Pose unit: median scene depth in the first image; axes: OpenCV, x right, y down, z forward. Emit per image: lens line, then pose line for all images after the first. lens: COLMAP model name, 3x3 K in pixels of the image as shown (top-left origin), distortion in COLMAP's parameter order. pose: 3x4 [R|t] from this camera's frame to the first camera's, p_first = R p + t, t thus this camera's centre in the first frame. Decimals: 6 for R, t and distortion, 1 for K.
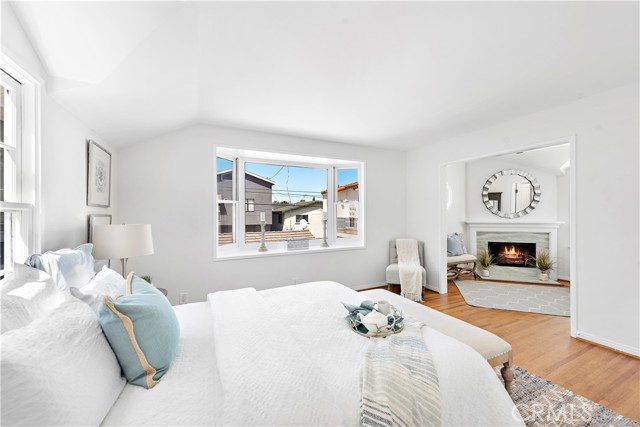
lens RADIAL K [[254.7, 0, 319.5], [0, 254.7, 206.5], [0, 0, 1]] dist [-0.001521, -0.000488]
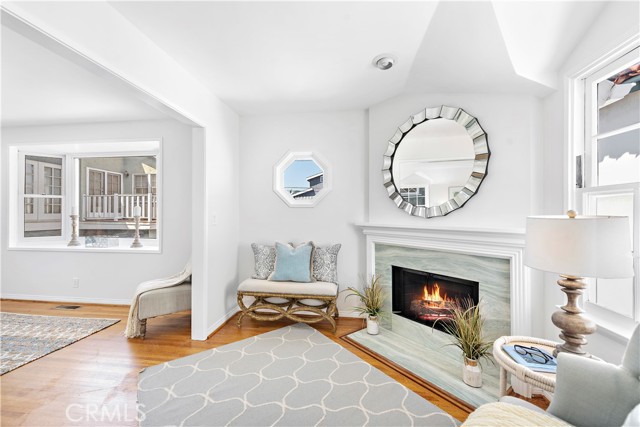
lens RADIAL K [[247.8, 0, 320.0], [0, 247.8, 213.5], [0, 0, 1]] dist [0.000326, 0.000028]
pose [[0.835229, 0.003021, -0.549894, 0.851302], [0.003993, 0.999925, 0.011557, 0.032418], [0.549888, -0.011849, 0.835154, 0.542822]]
